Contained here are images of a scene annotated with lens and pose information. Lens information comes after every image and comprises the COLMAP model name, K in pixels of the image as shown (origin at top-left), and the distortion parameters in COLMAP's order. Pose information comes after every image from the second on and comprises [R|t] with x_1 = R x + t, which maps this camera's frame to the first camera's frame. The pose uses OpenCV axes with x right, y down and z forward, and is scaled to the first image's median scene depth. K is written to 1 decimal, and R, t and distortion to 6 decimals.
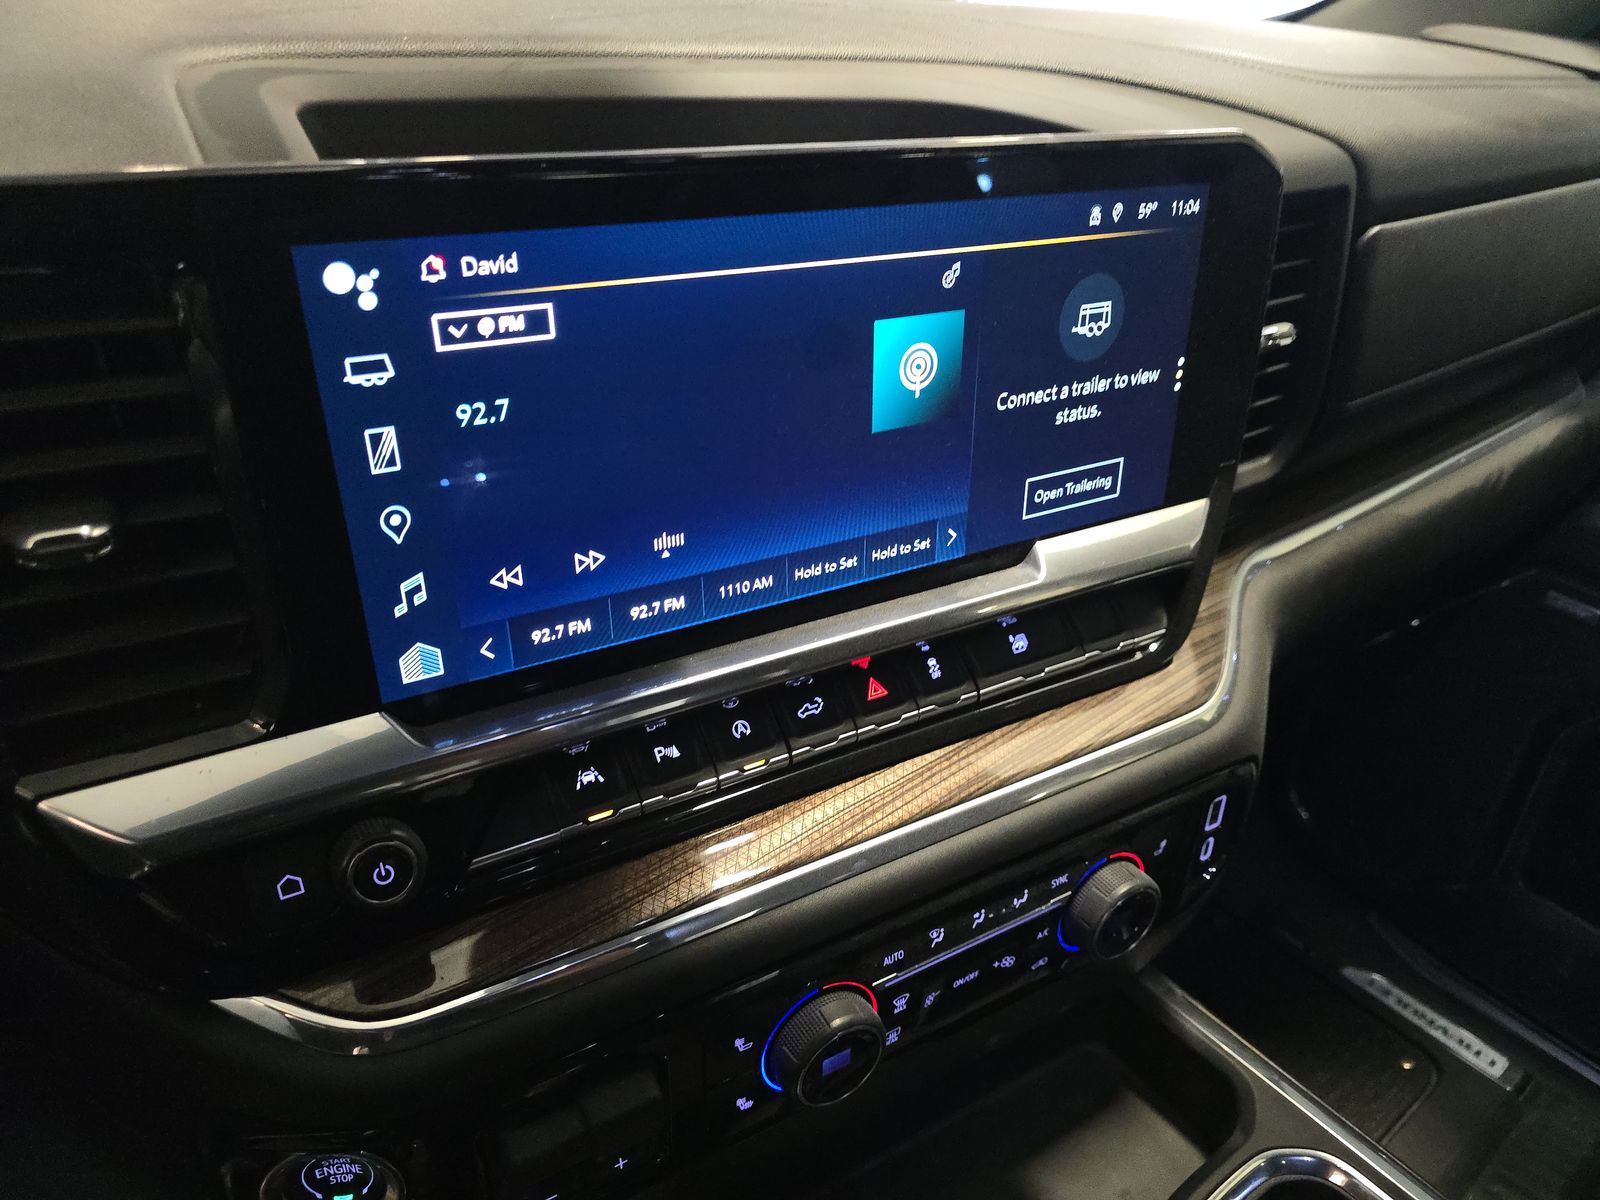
lens RADIAL K [[1079.1, 0, 793.3], [0, 1079.1, 605.2], [0, 0, 1]] dist [0.043870, -0.030640]
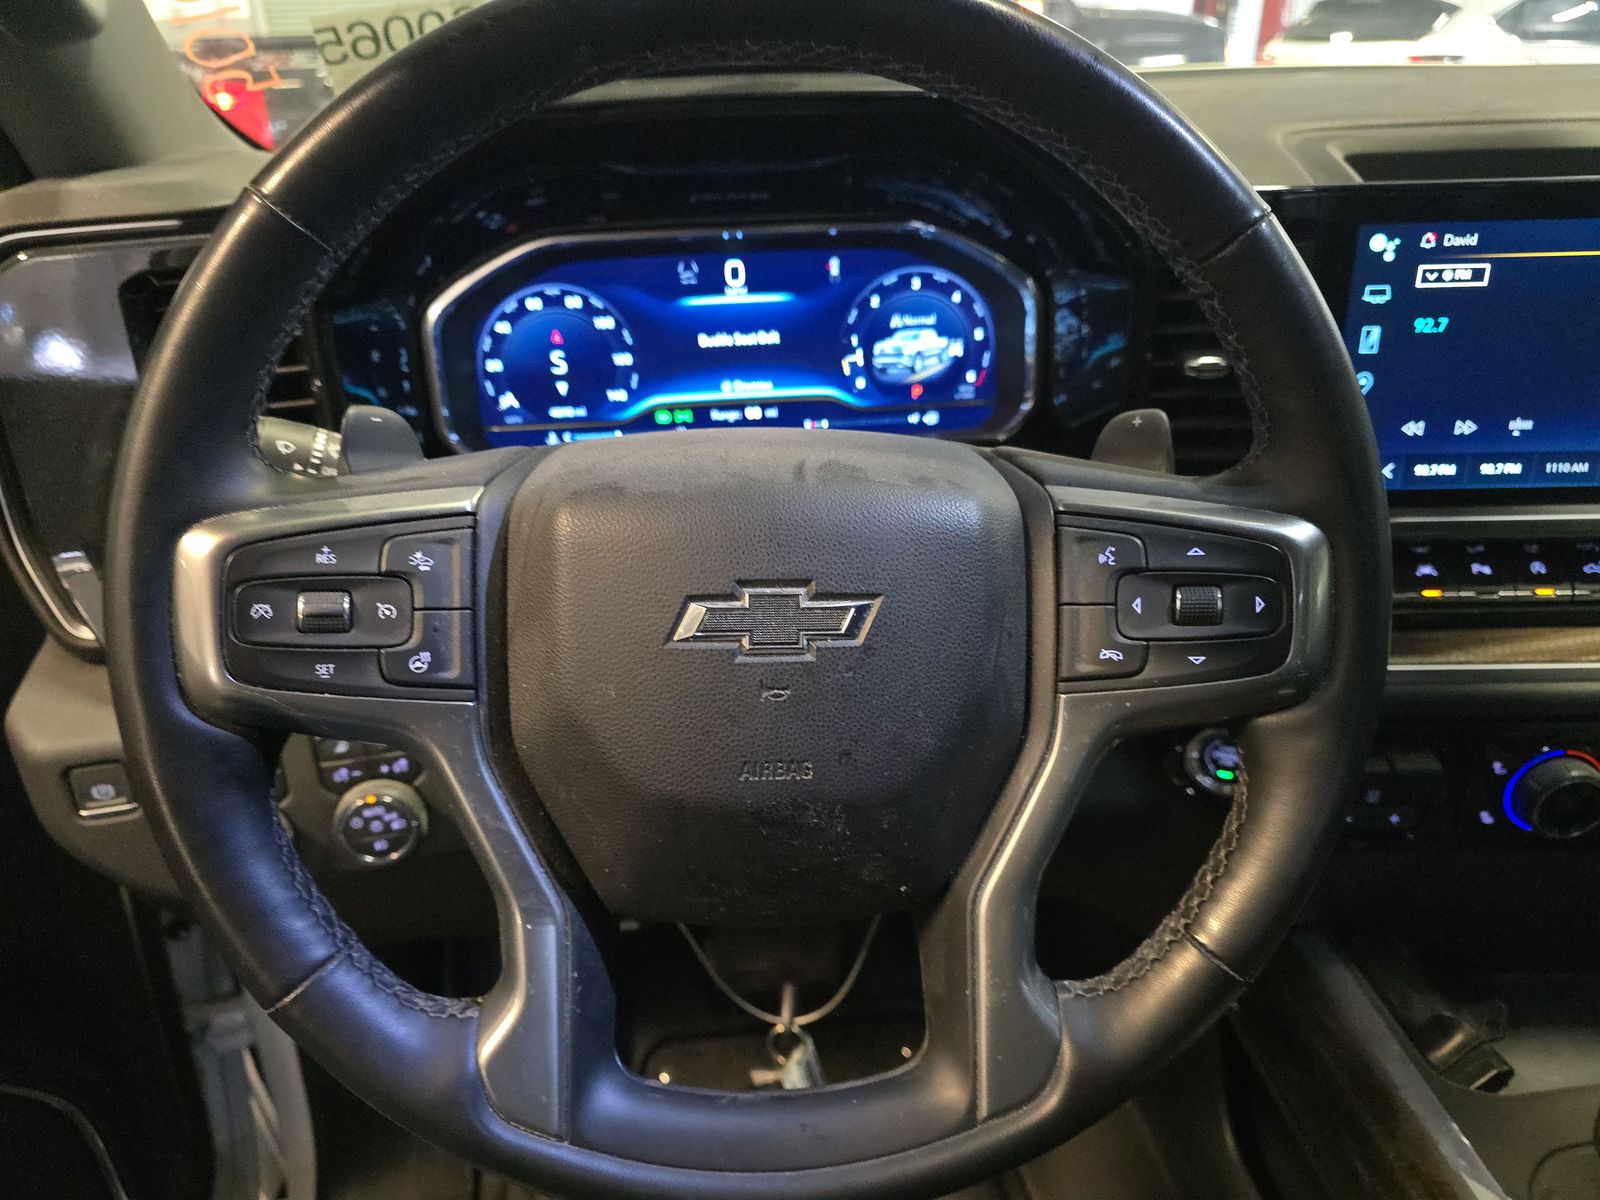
lens RADIAL K [[1079.1, 0, 801.2], [0, 1079.1, 591.6], [0, 0, 1]] dist [0.043870, -0.030640]
pose [[0.866585, 0.175100, -0.467301, -0.270750], [-0.204279, 0.978839, -0.012048, 0.464824], [0.455303, 0.105900, 0.884016, -0.949257]]
